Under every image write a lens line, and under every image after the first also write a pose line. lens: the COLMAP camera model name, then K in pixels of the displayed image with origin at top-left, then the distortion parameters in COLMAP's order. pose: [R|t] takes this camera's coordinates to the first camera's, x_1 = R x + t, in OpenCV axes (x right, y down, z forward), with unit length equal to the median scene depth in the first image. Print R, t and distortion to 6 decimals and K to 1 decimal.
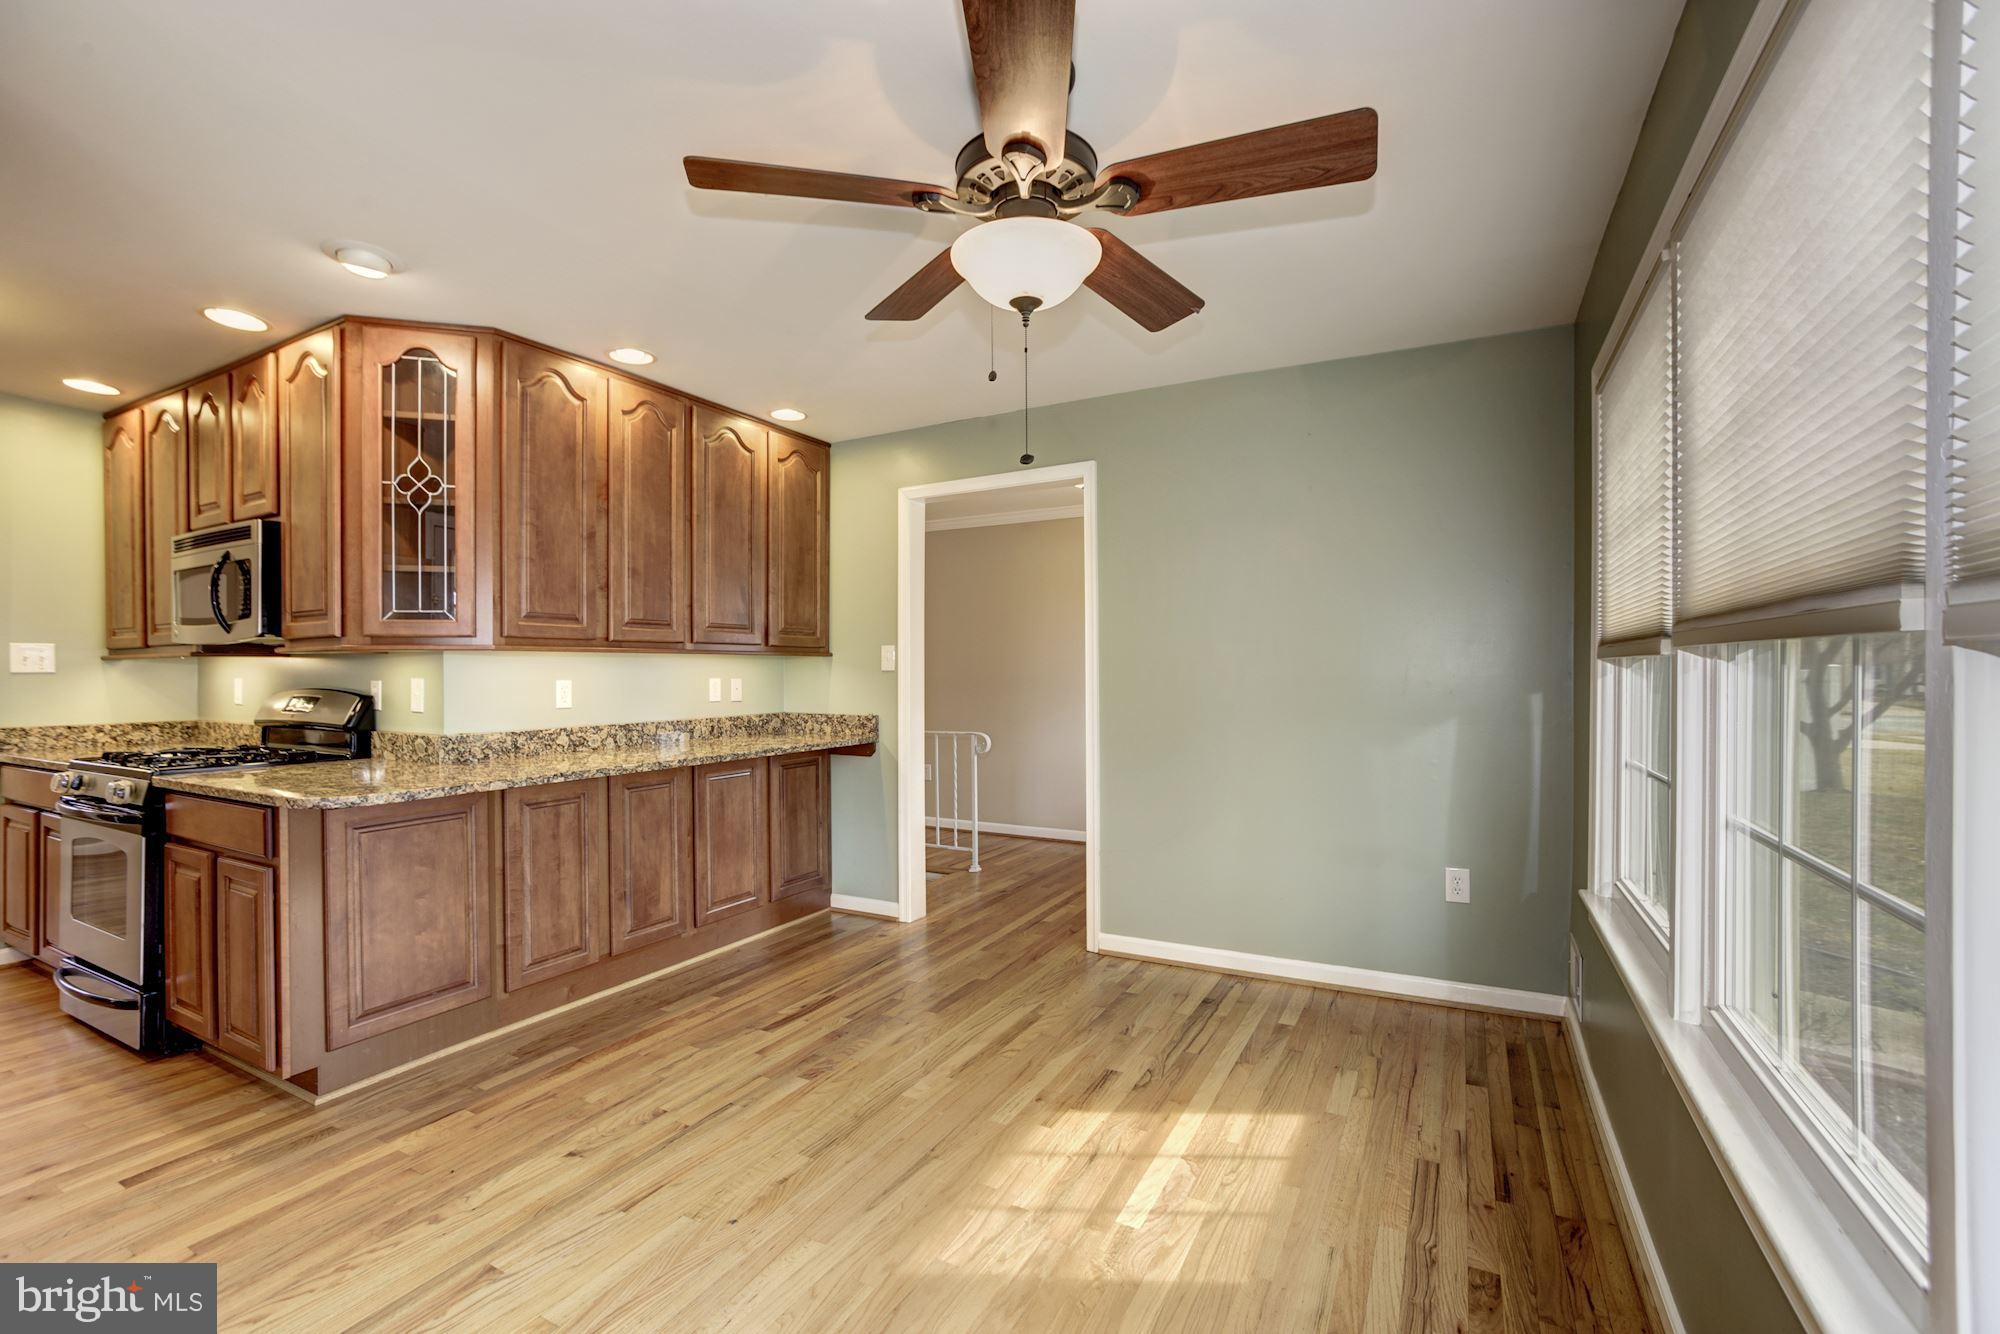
lens RADIAL K [[862.4, 0, 992.8], [0, 862.4, 677.0], [0, 0, 1]] dist [-0.040059, 0.017996]
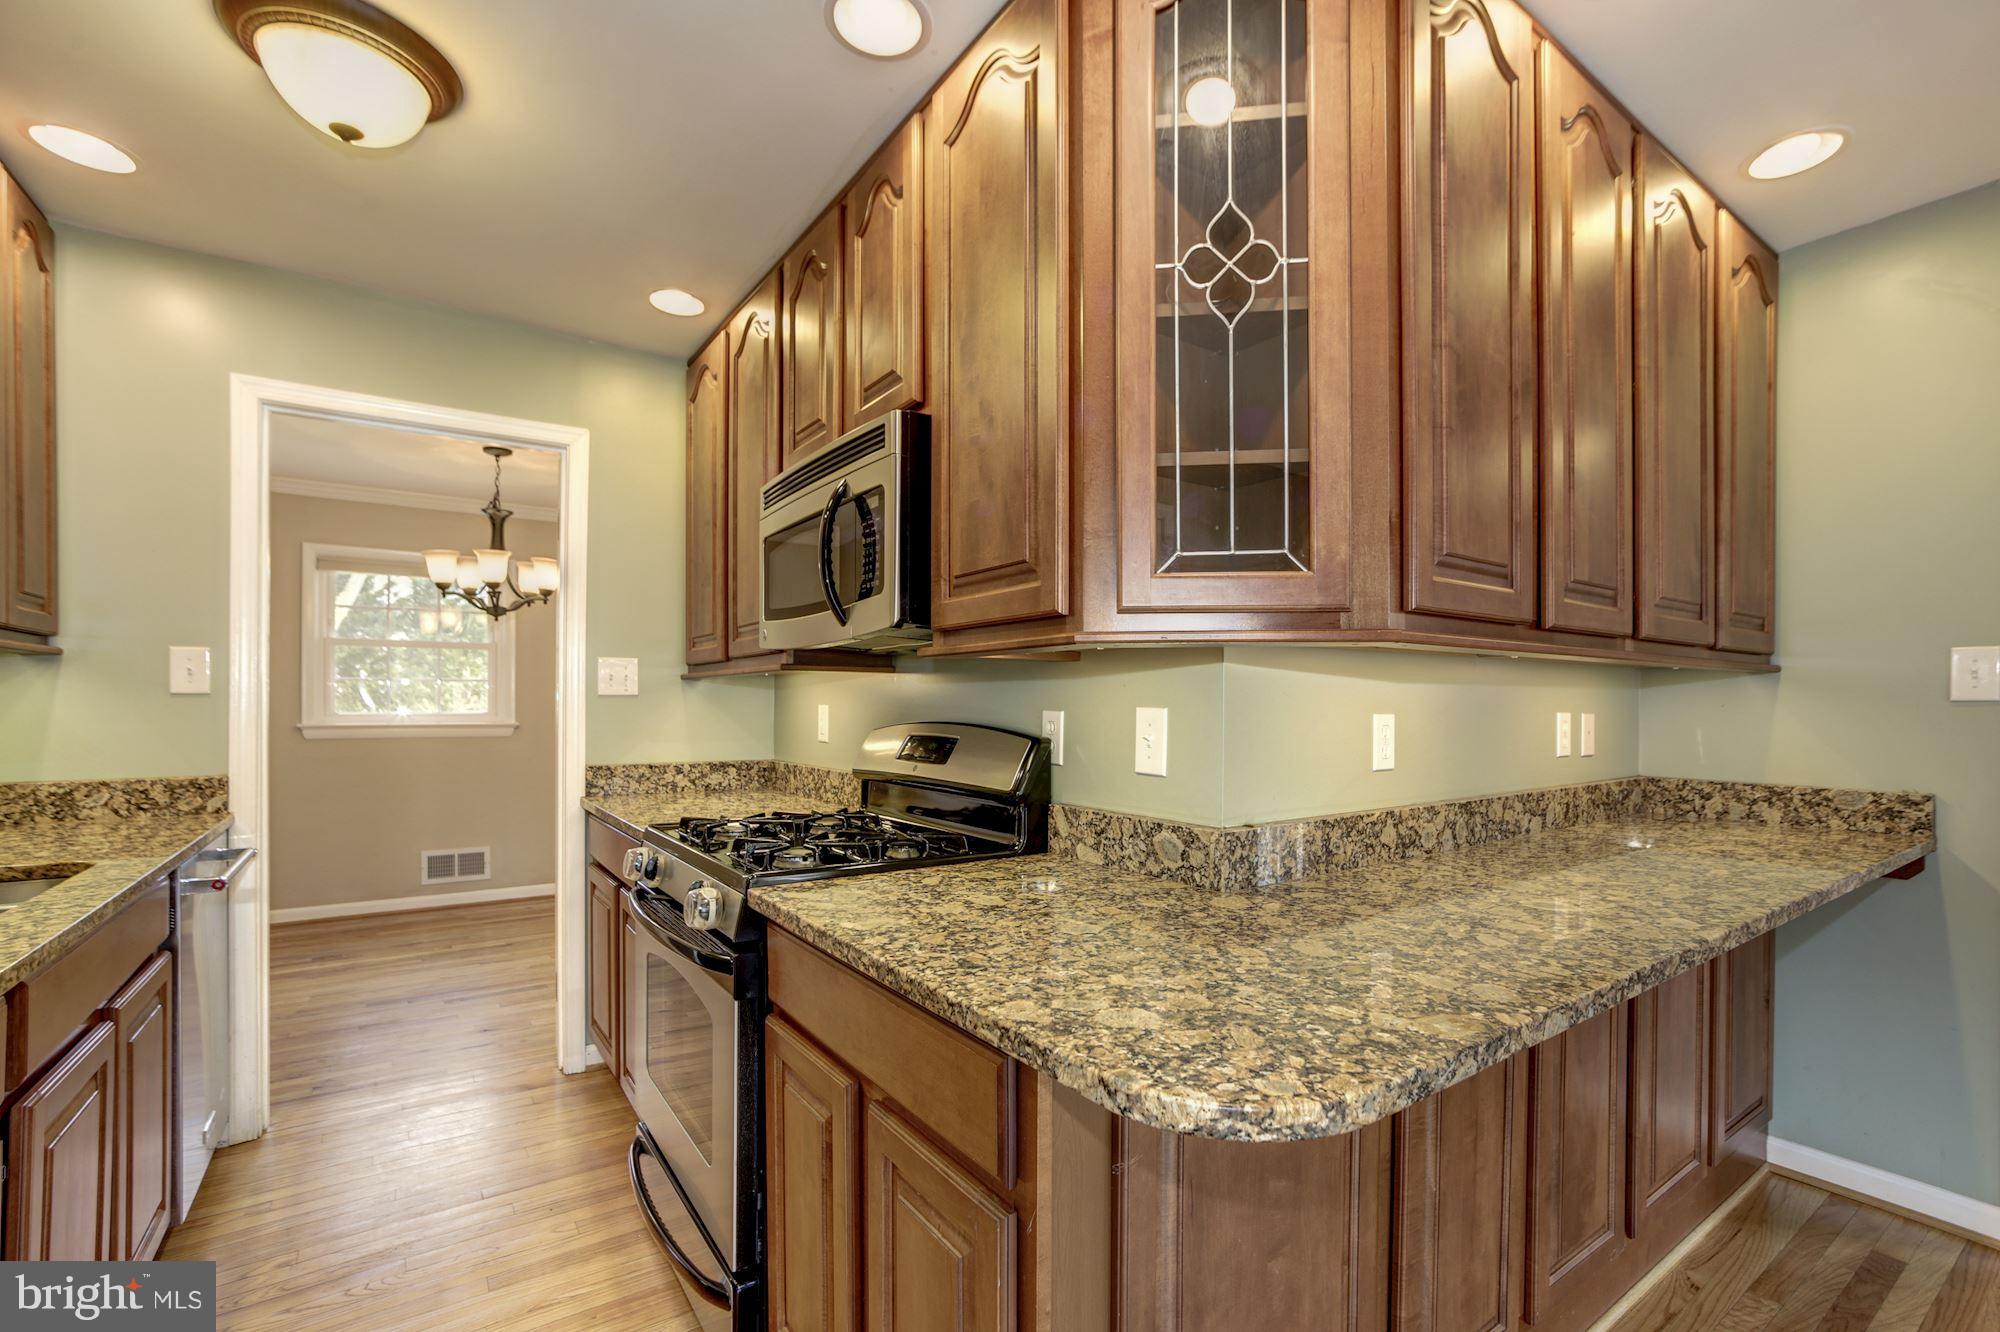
lens RADIAL K [[903.2, 0, 1025.5], [0, 903.2, 708.7], [0, 0, 1]] dist [-0.039599, 0.000845]
pose [[0.901140, 0.009844, -0.433417, -0.493253], [-0.009637, 0.999950, 0.002675, 0.001736], [0.433421, 0.001767, 0.901190, 0.468677]]
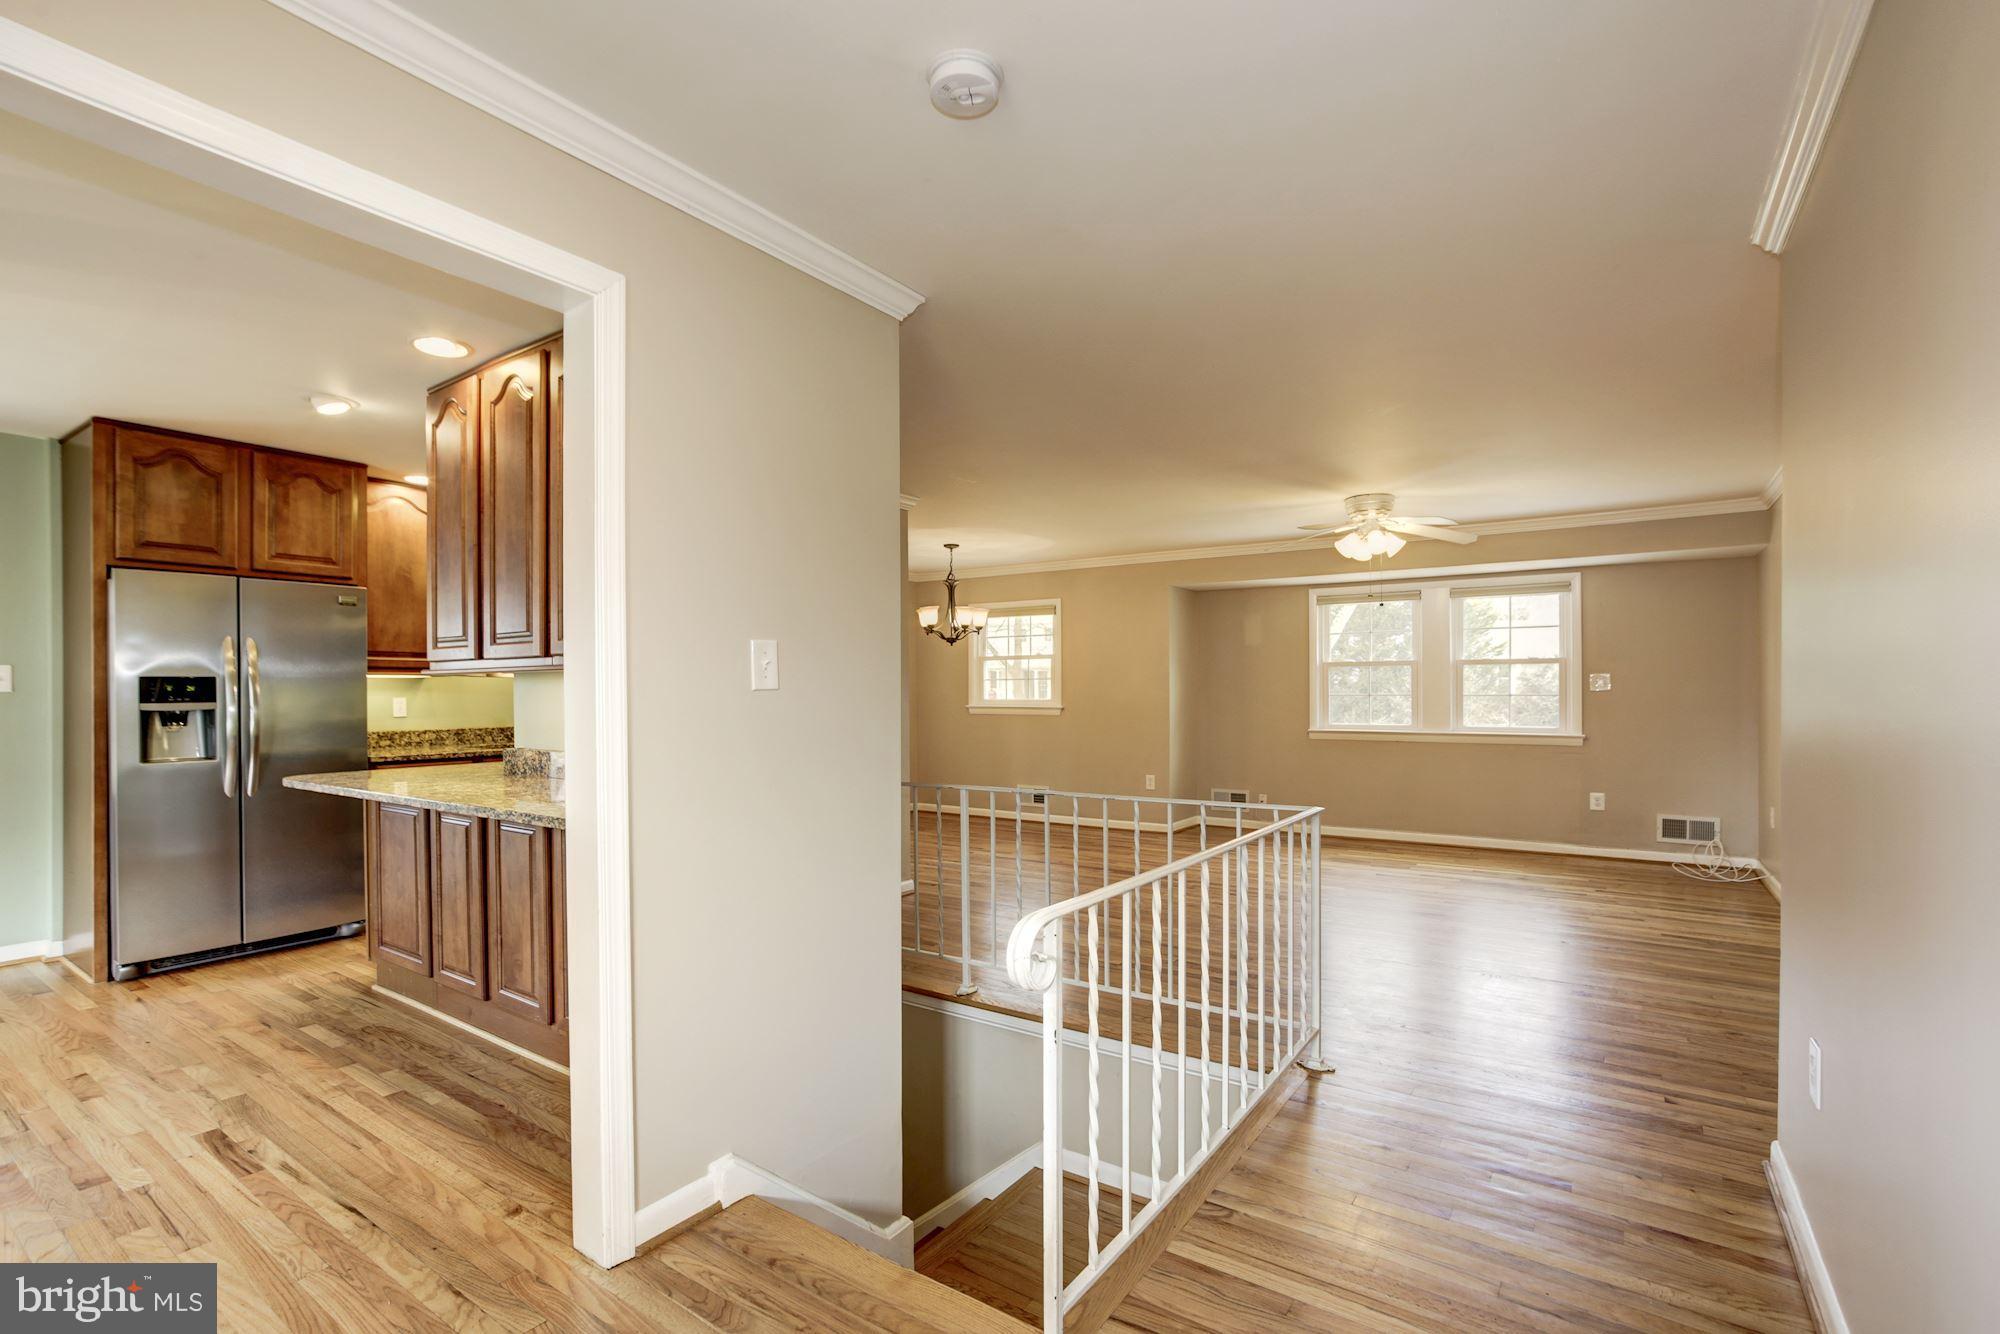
lens RADIAL K [[889.9, 0, 978.9], [0, 889.9, 694.7], [0, 0, 1]] dist [-0.040522, 0.023218]
pose [[-0.110245, 0.008893, -0.993865, 0.437931], [-0.001010, 0.999958, 0.009060, -0.013060], [0.993904, 0.002003, -0.110231, 1.653375]]
